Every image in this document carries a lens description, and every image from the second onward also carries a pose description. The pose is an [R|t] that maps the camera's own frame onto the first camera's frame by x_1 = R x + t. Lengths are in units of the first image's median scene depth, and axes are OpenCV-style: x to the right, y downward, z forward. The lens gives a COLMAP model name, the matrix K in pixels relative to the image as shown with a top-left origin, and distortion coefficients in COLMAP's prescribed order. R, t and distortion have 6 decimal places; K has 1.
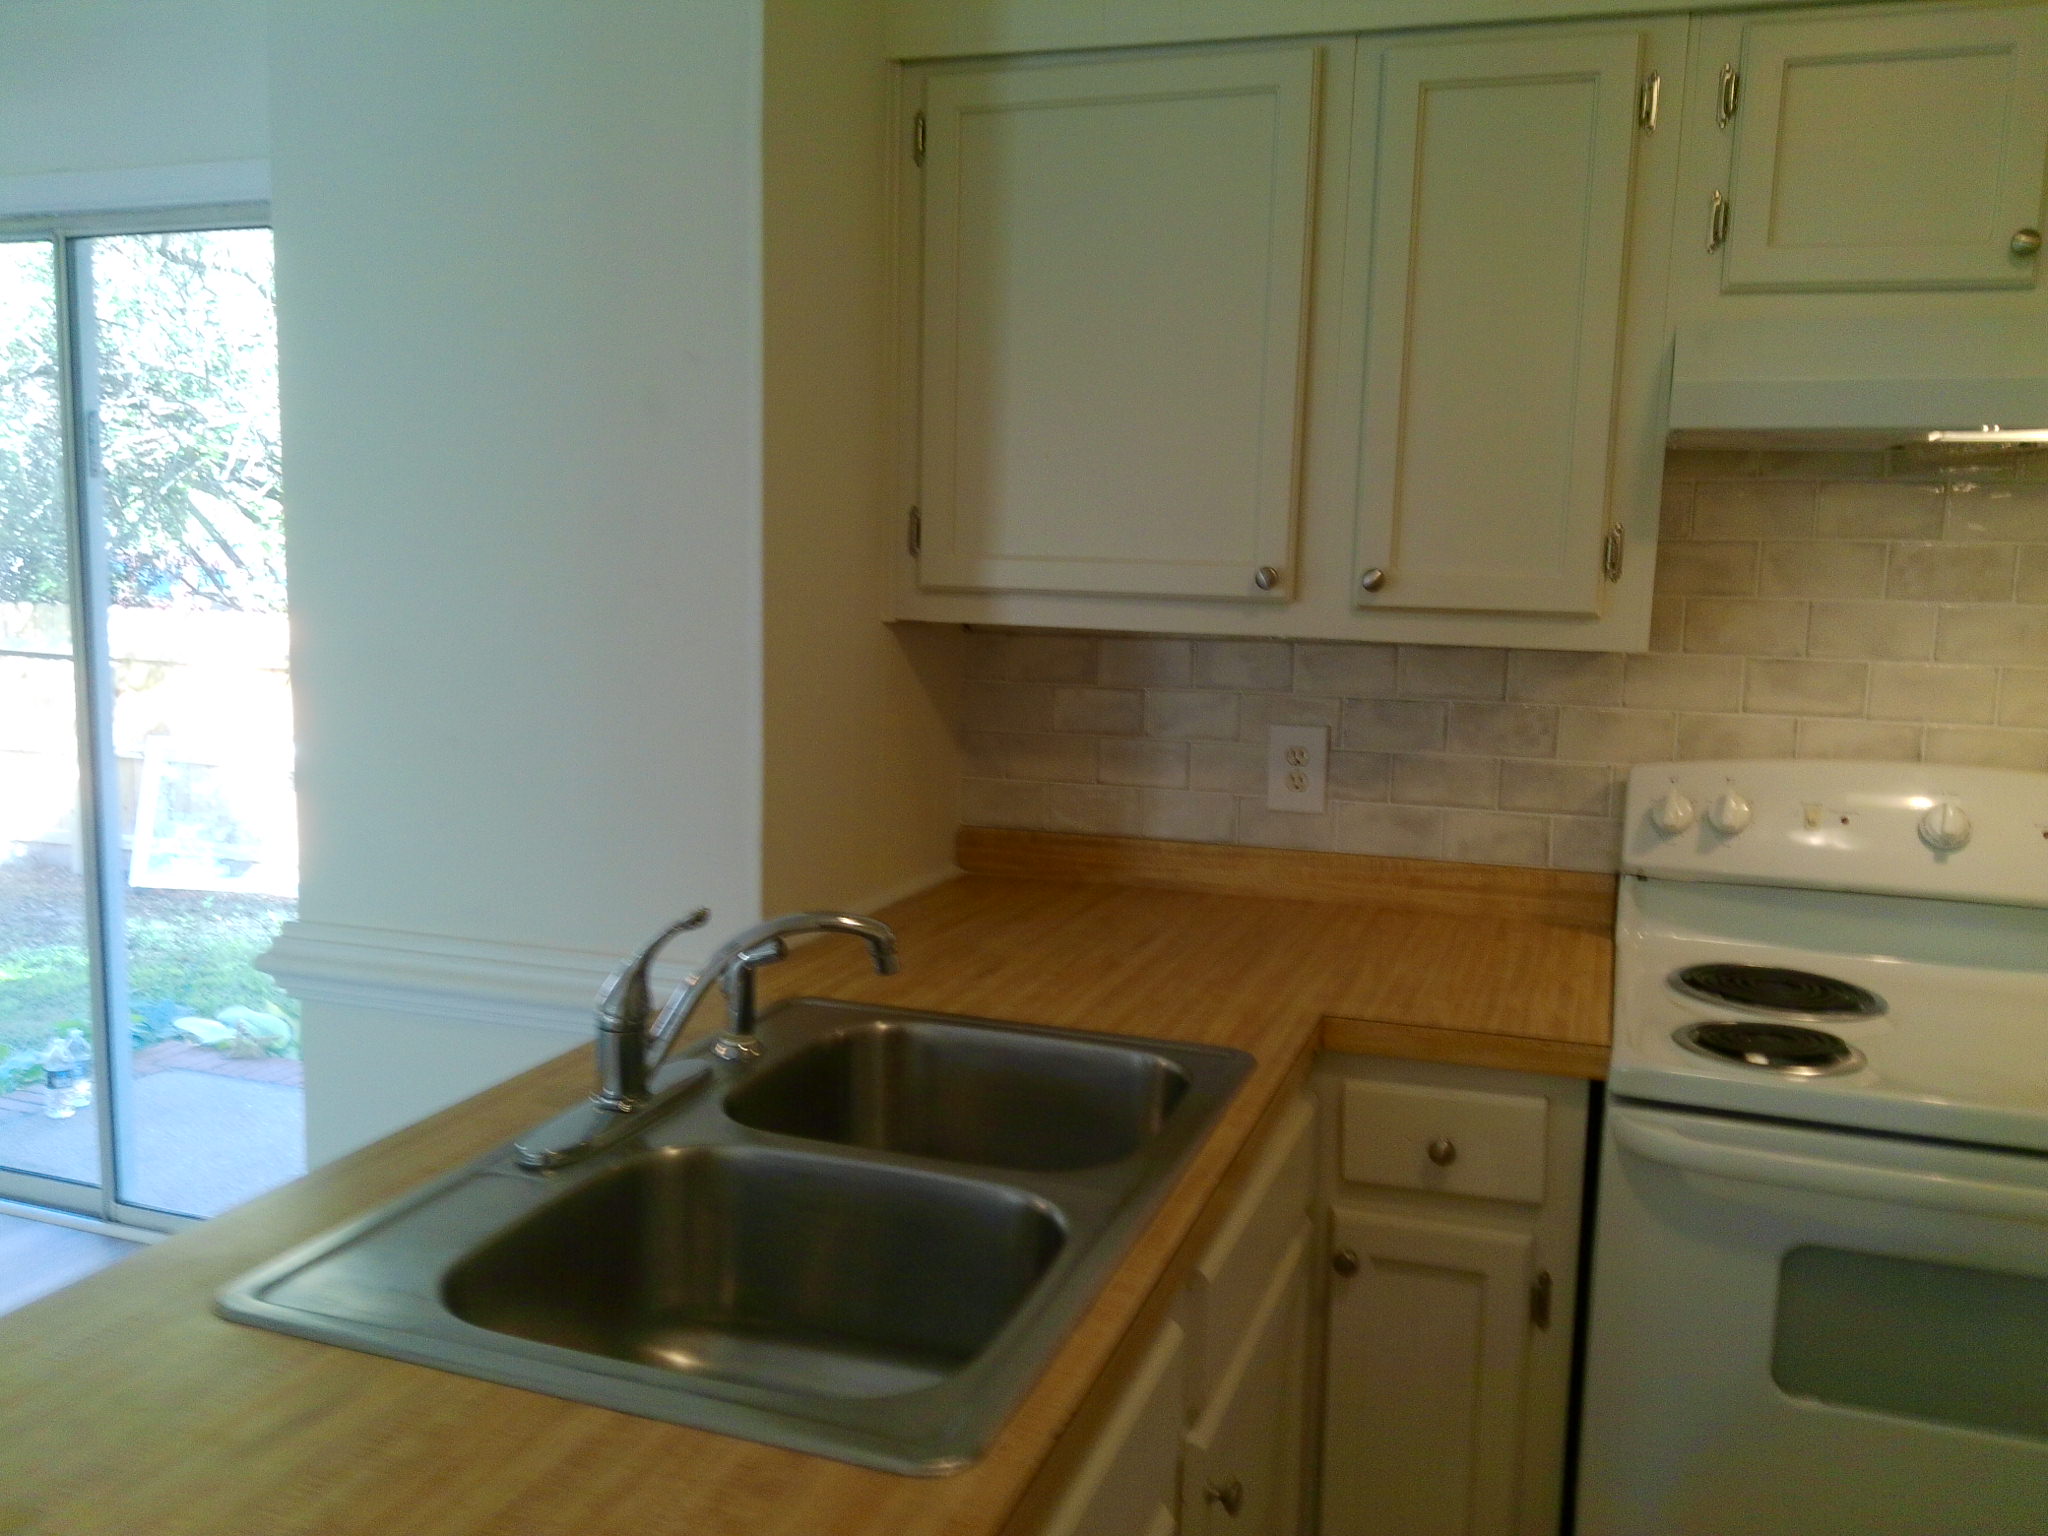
lens RADIAL K [[1661.2, 0, 1055.2], [0, 1661.2, 767.5], [0, 0, 1]] dist [0.102953, -0.160346]
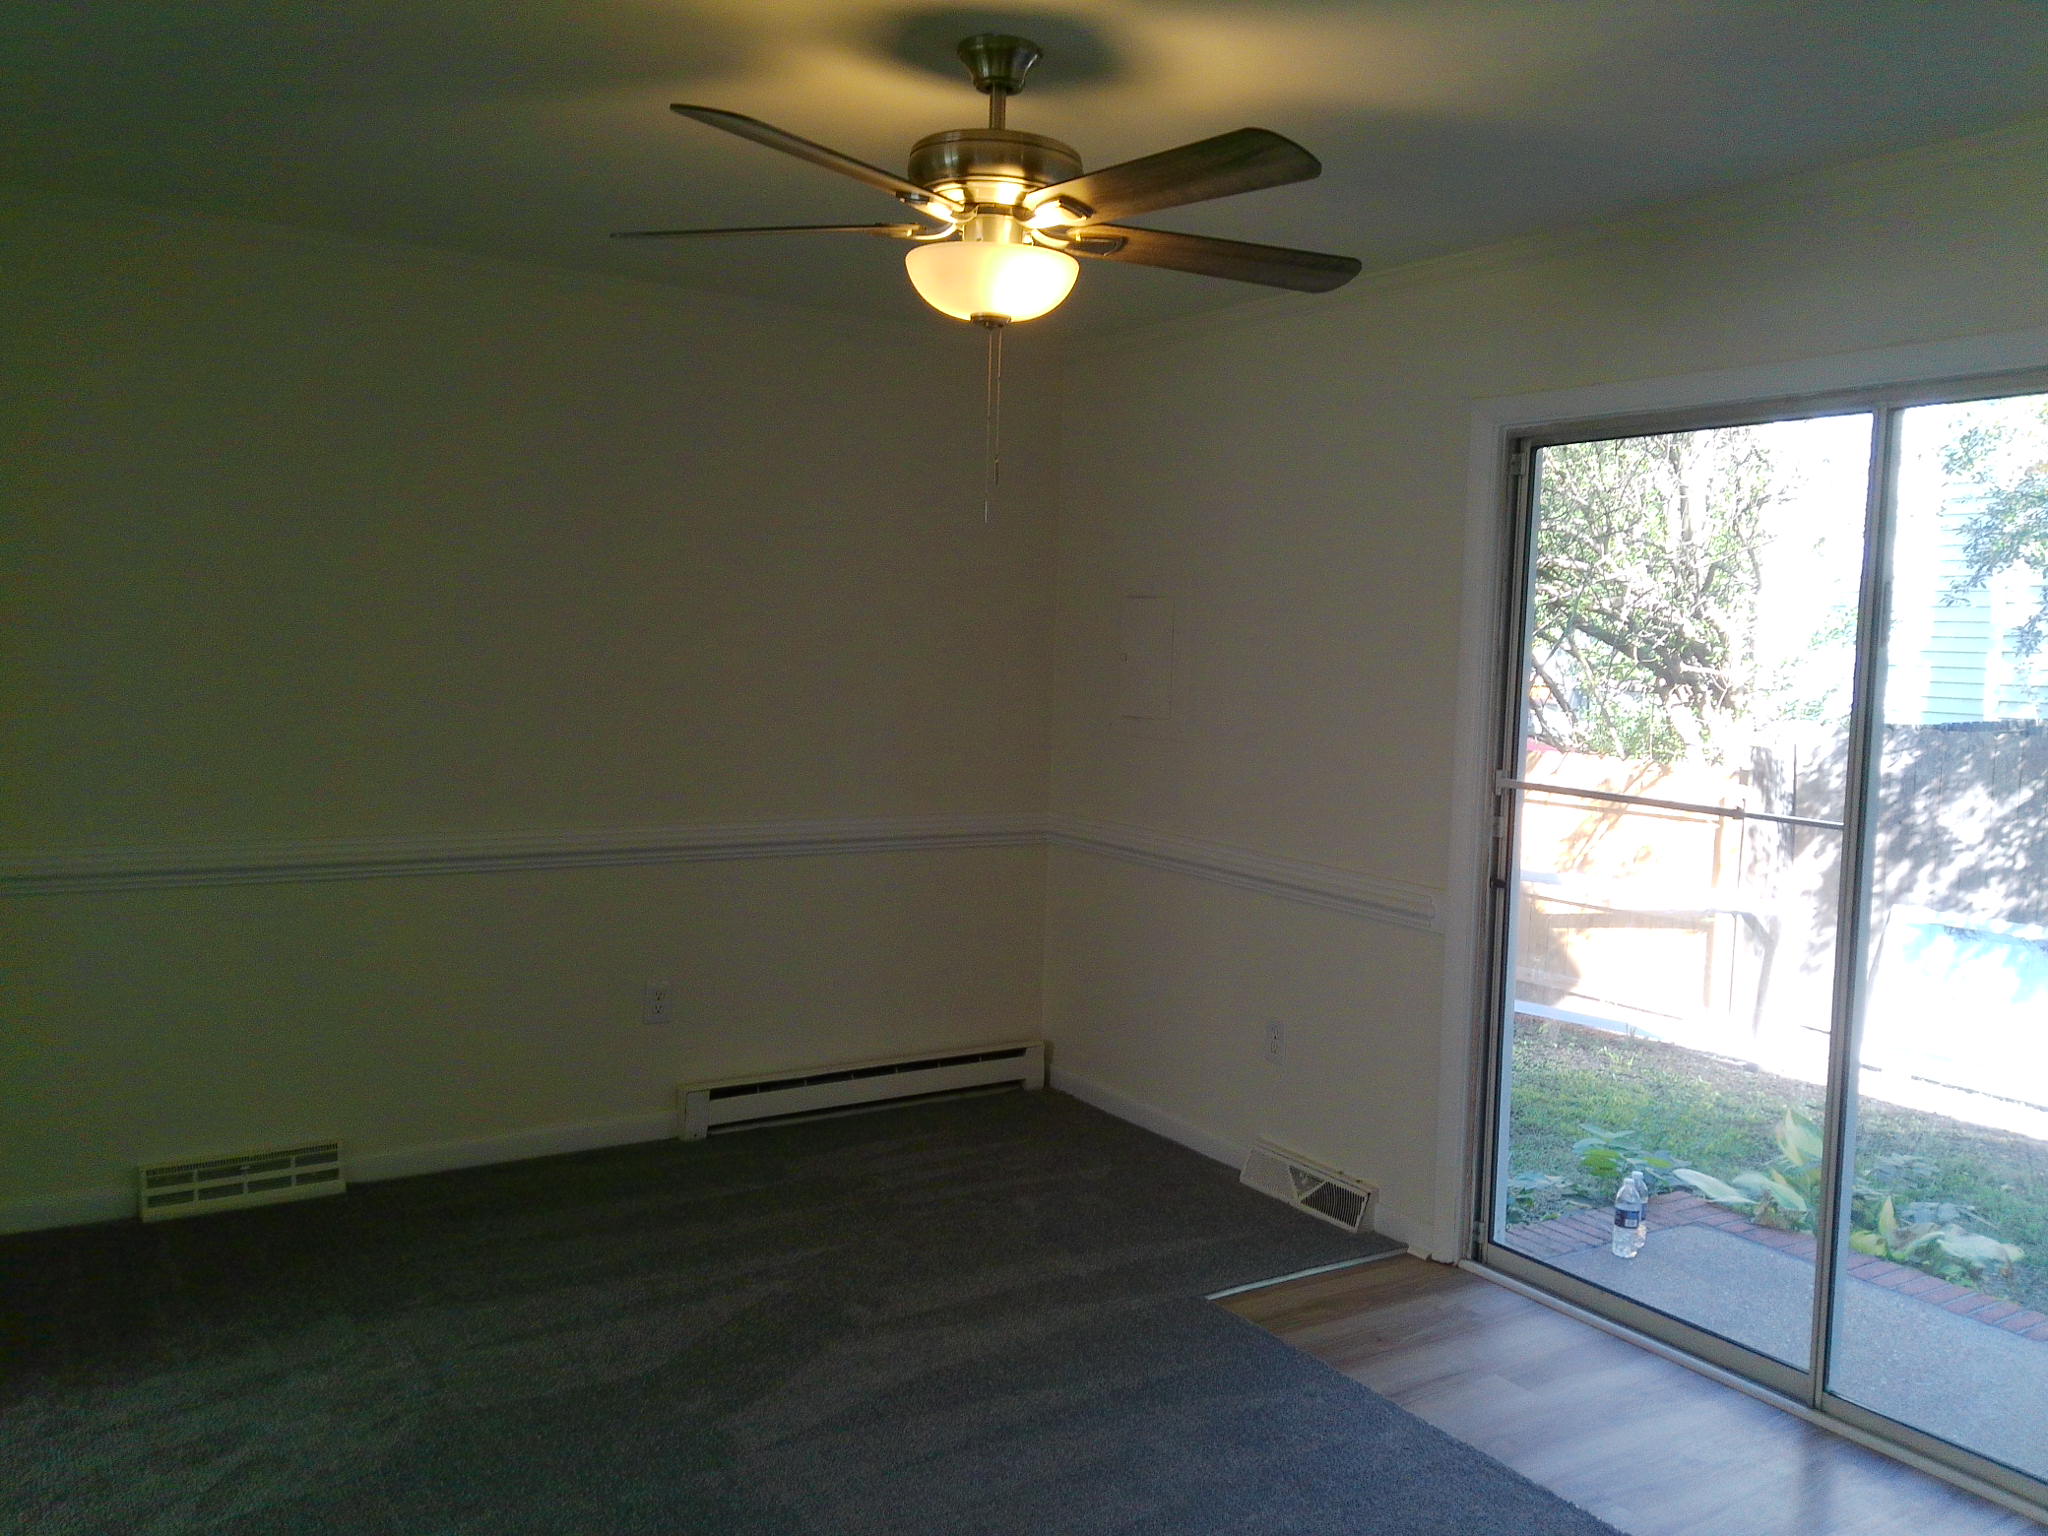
lens RADIAL K [[1661.2, 0, 1055.2], [0, 1661.2, 767.5], [0, 0, 1]] dist [0.102953, -0.160346]
pose [[0.785694, 0.043627, -0.617075, -0.489981], [-0.092178, 0.994631, -0.047046, -0.020923], [0.611709, 0.093845, 0.785497, -0.109208]]
